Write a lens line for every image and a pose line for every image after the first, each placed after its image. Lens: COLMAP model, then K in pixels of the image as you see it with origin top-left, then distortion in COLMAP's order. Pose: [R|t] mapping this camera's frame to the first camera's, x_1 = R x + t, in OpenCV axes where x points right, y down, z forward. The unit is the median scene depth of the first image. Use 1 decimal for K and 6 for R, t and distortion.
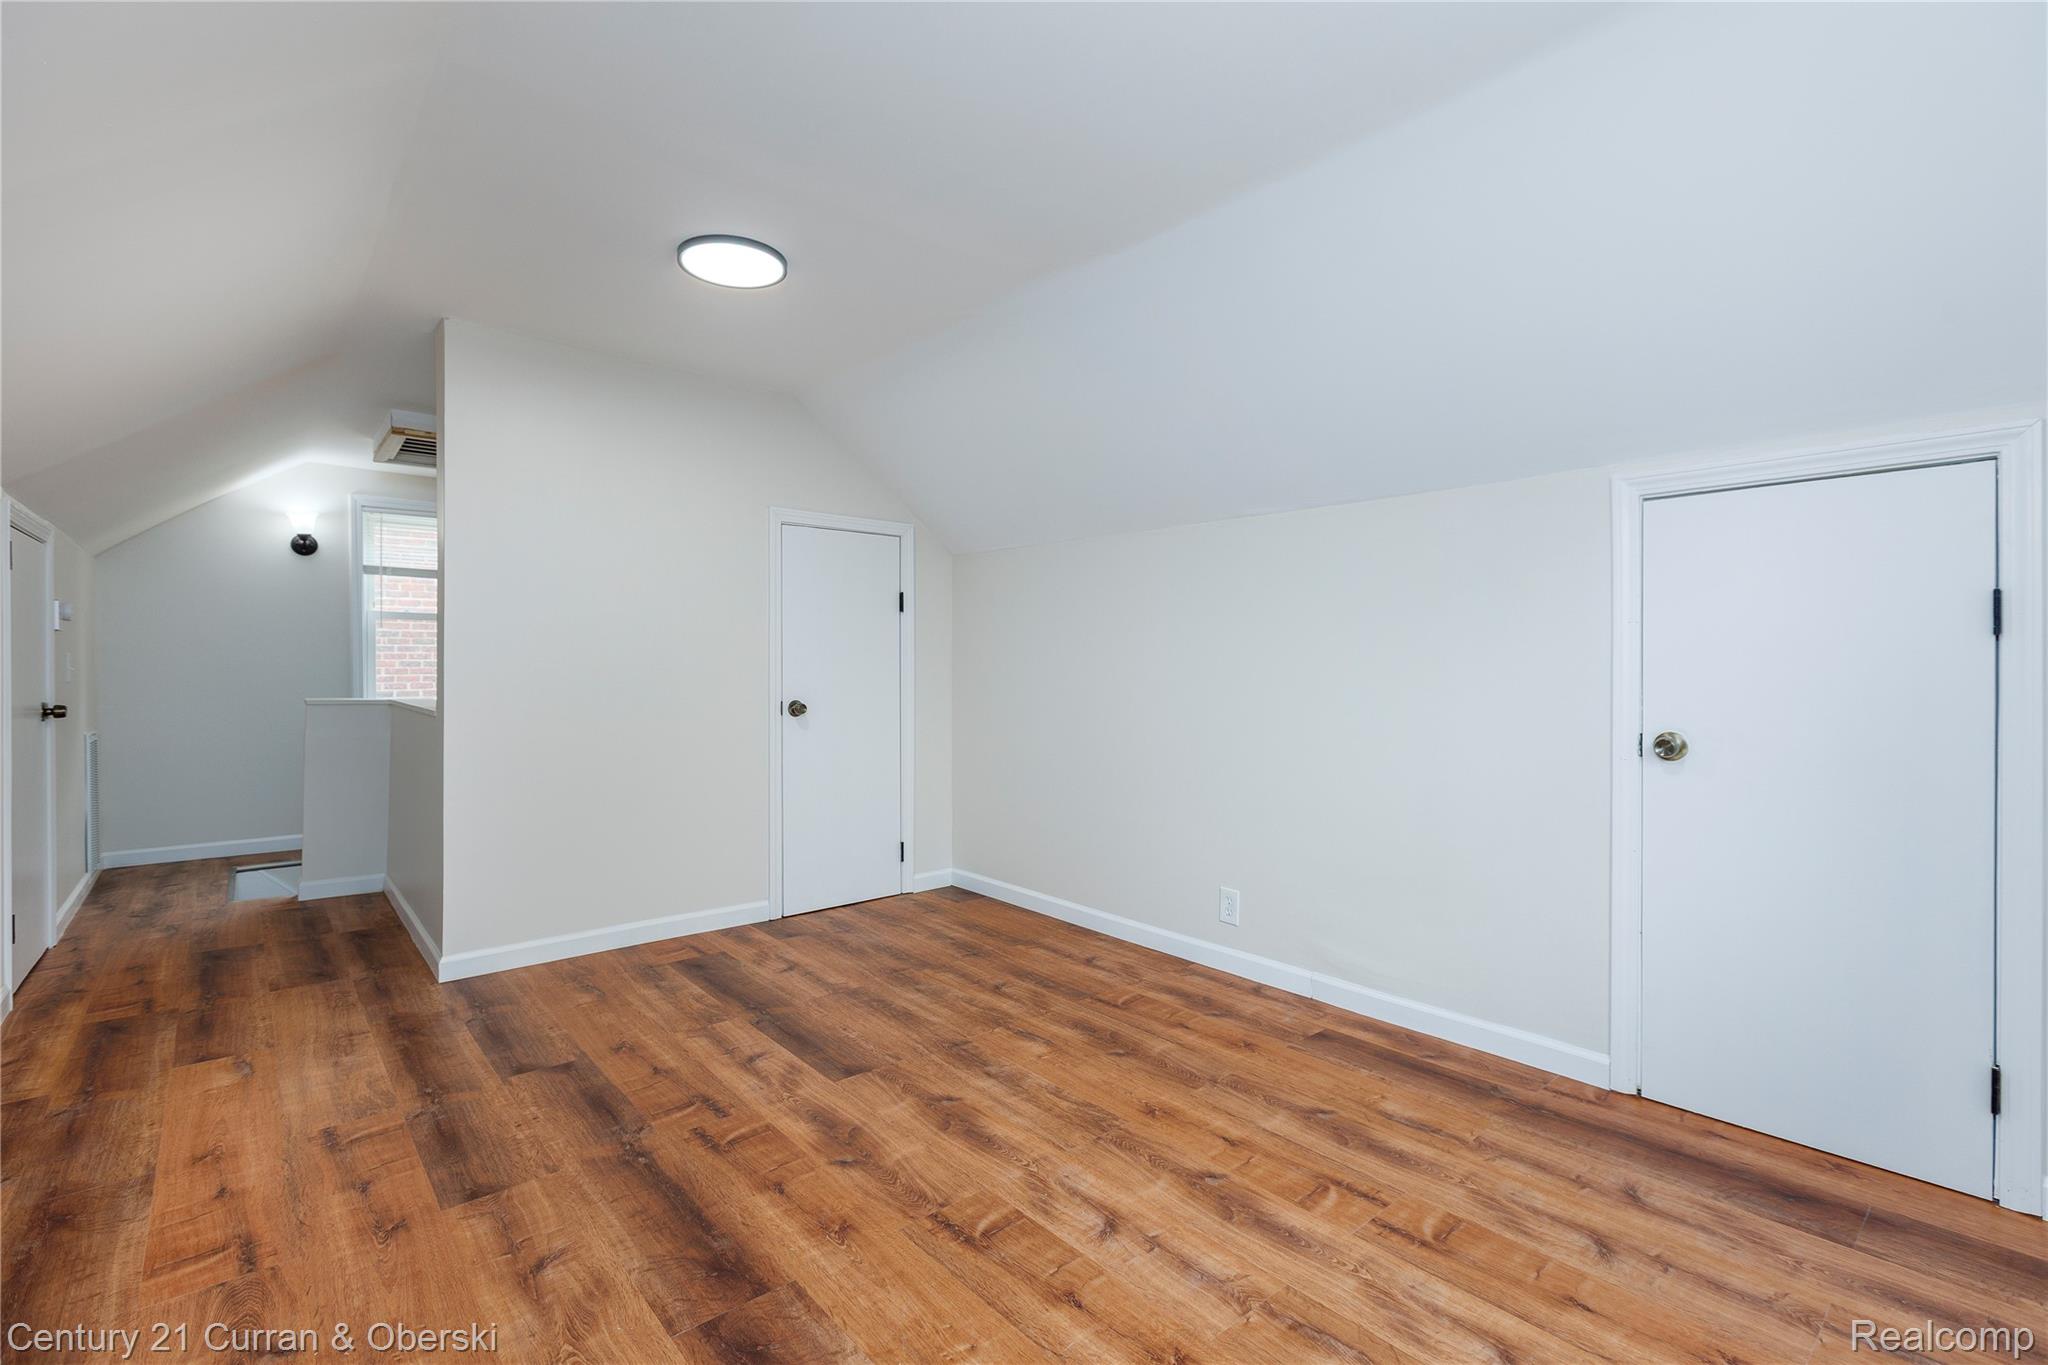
lens RADIAL K [[928.0, 0, 1026.4], [0, 928.0, 677.1], [0, 0, 1]] dist [0.002550, -0.000517]
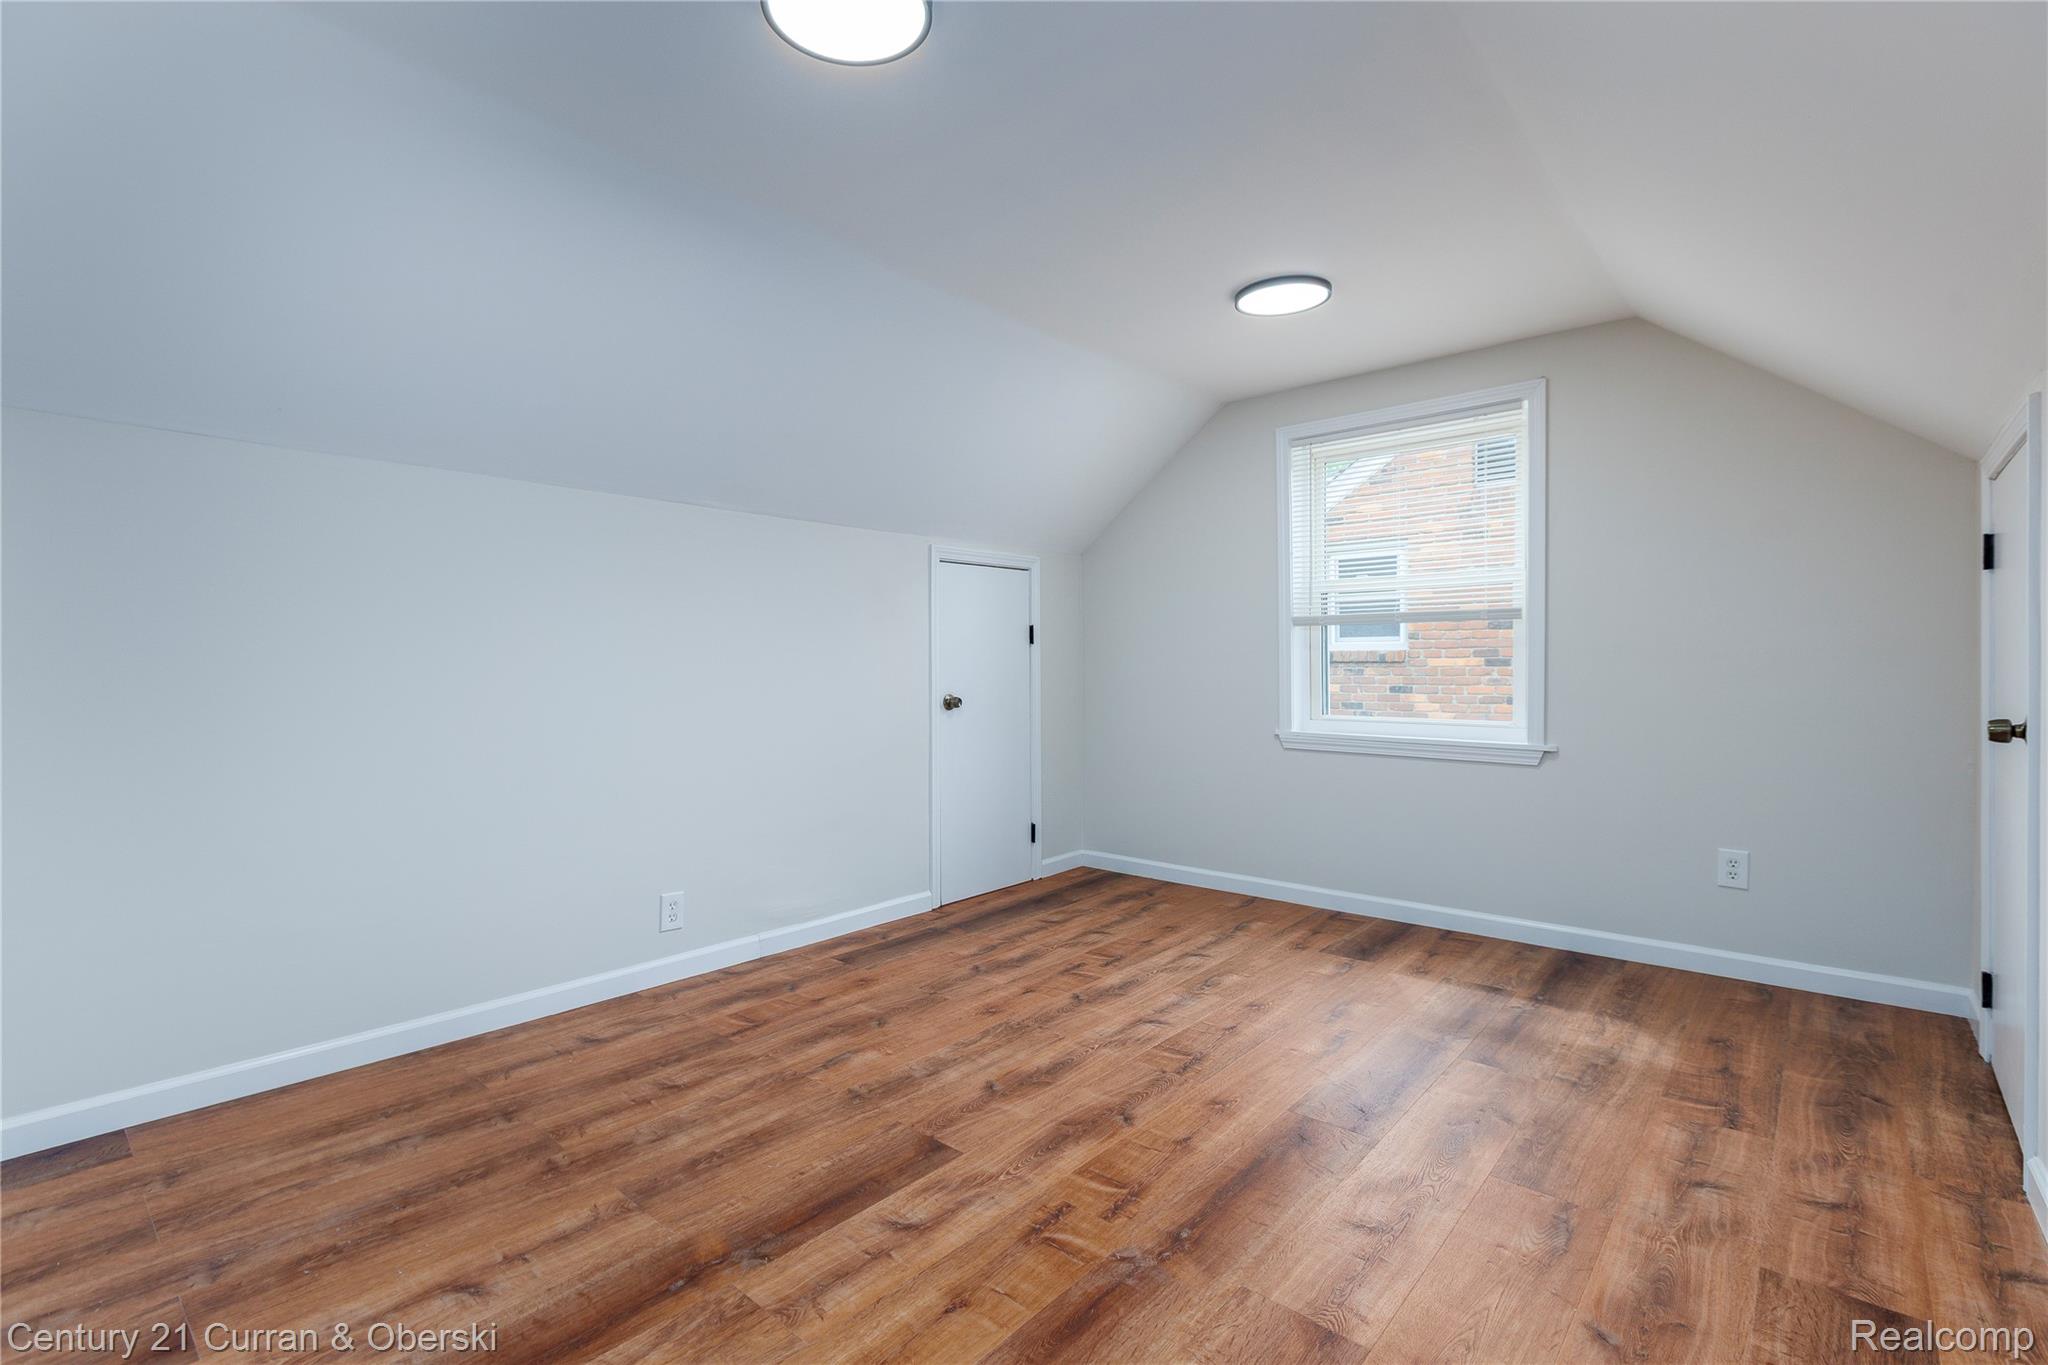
lens RADIAL K [[928.0, 0, 1025.9], [0, 928.0, 670.6], [0, 0, 1]] dist [0.002550, -0.000517]
pose [[-0.145231, -0.009704, 0.989350, -0.963750], [0.013649, 0.999837, 0.011810, -0.001446], [-0.989304, 0.015219, -0.145075, 0.993571]]
